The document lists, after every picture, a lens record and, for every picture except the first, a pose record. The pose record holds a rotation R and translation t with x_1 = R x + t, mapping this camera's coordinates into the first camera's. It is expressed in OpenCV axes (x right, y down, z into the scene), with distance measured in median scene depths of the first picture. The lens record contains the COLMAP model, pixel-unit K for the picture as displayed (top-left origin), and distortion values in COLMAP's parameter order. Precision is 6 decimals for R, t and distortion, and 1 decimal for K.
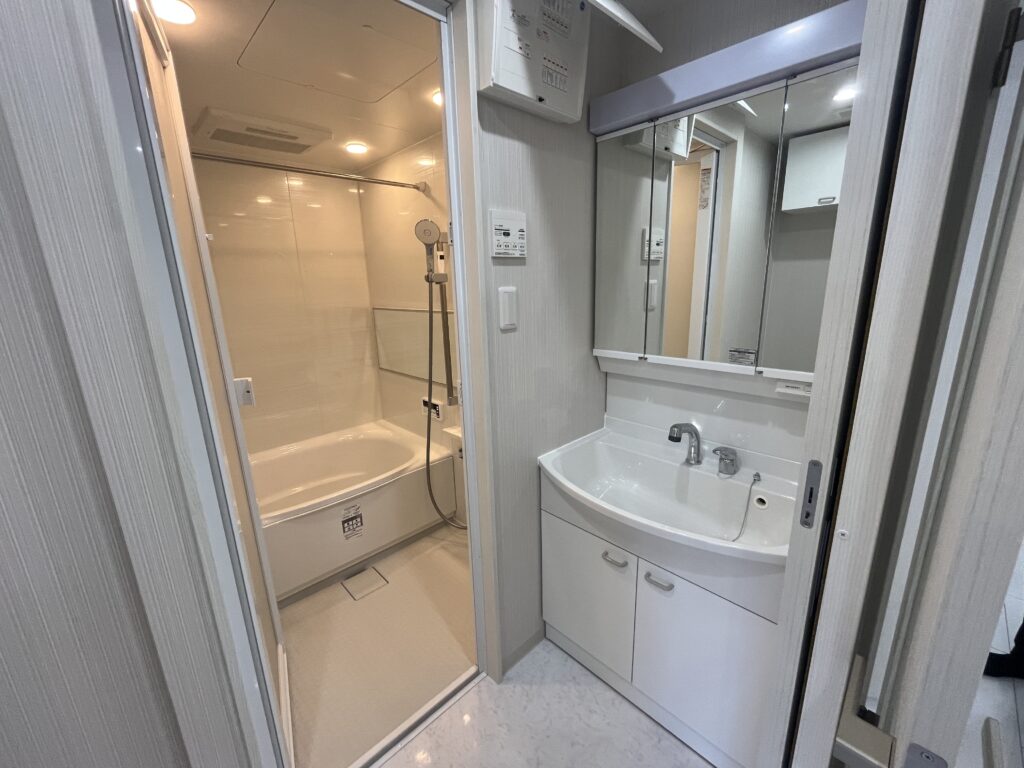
lens RADIAL K [[417.4, 0, 511.3], [0, 417.4, 382.1], [0, 0, 1]] dist [-0.001801, 0.000145]
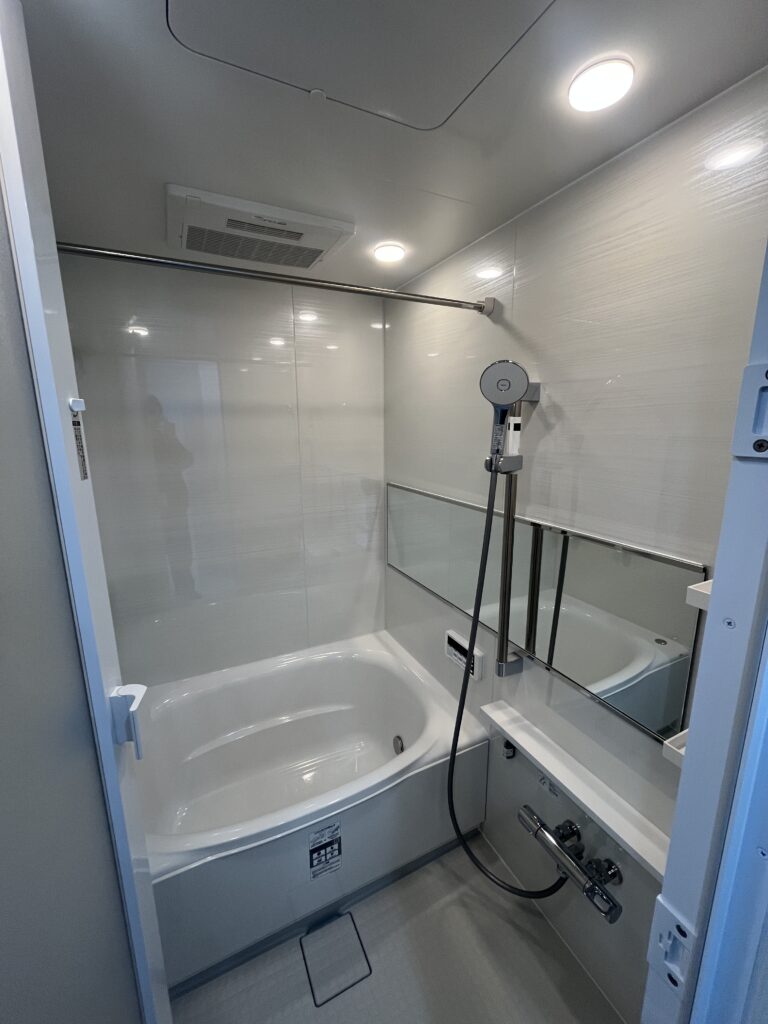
lens RADIAL K [[417.4, 0, 386.4], [0, 417.4, 511.6], [0, 0, 1]] dist [-0.001801, 0.000145]
pose [[0.952840, 0.088481, -0.290289, -0.155988], [-0.095815, 0.995337, -0.011119, -0.158245], [0.287952, 0.038409, 0.956874, 0.405440]]
